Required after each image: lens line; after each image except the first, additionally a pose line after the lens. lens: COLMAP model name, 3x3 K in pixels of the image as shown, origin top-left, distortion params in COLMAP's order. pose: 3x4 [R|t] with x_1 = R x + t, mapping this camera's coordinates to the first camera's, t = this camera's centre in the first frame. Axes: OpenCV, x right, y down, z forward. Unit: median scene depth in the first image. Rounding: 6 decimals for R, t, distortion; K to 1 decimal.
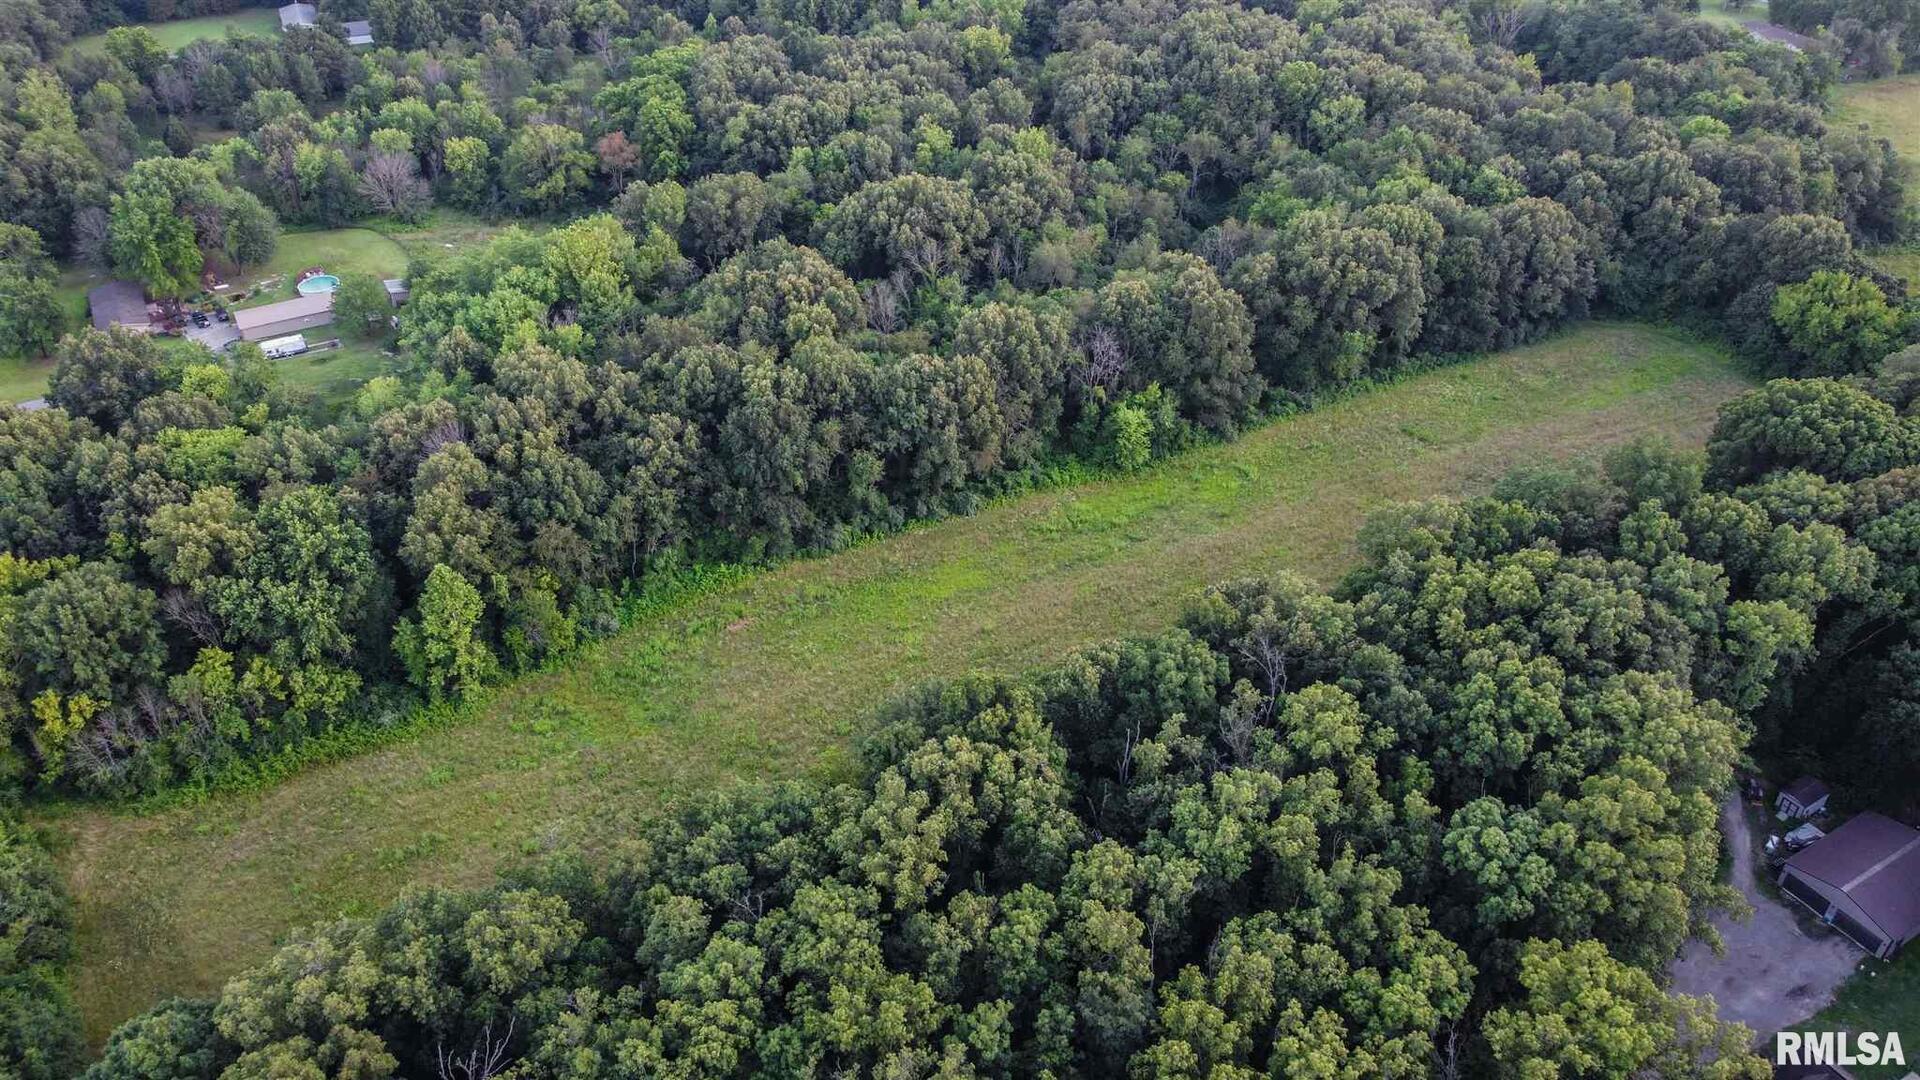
lens RADIAL K [[1402.1, 0, 960.0], [0, 1402.1, 540.0], [0, 0, 1]] dist [-0.003766, 0.000283]
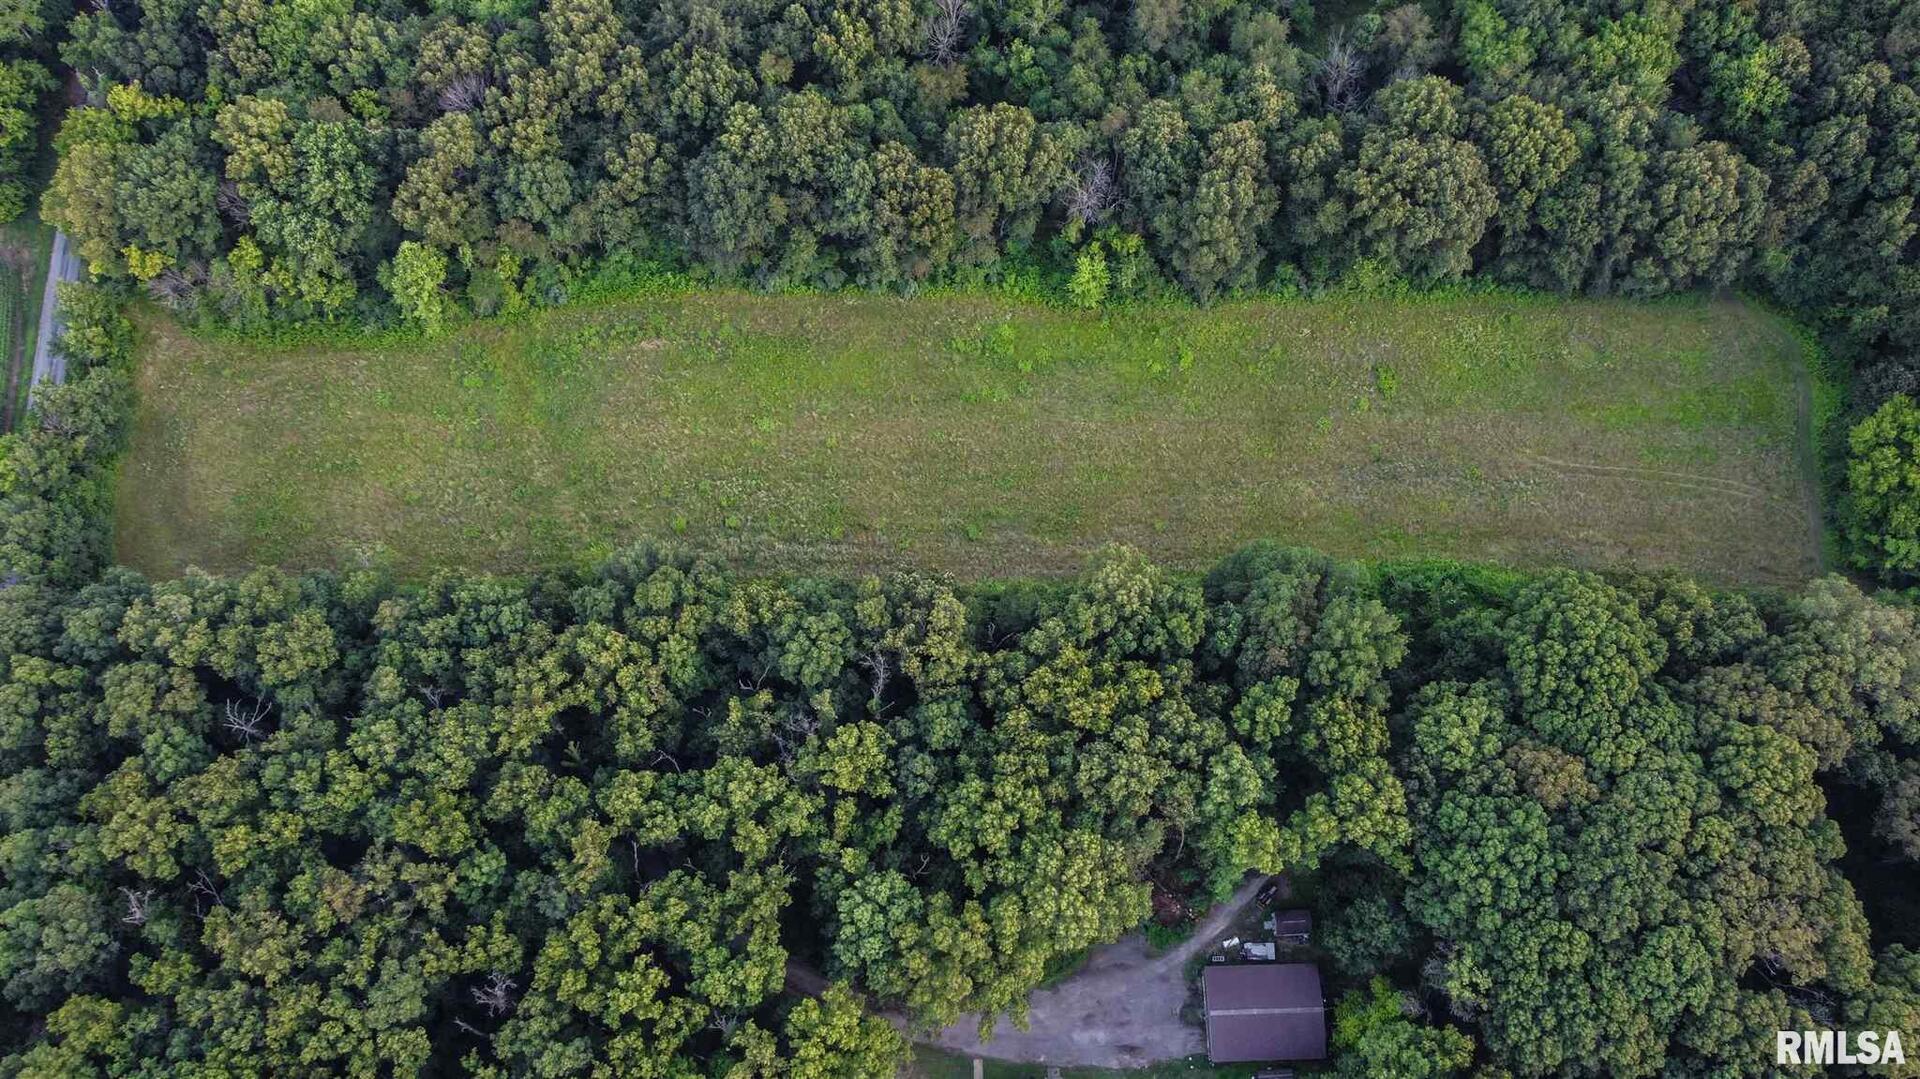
lens RADIAL K [[1571.1, 0, 960.0], [0, 1571.1, 539.5], [0, 0, 1]] dist [-0.011915, -0.004693]
pose [[0.879565, 0.446686, -0.163821, 0.402957], [-0.278943, 0.763080, 0.583009, -0.734429], [0.385431, -0.467098, 0.795778, -0.027744]]
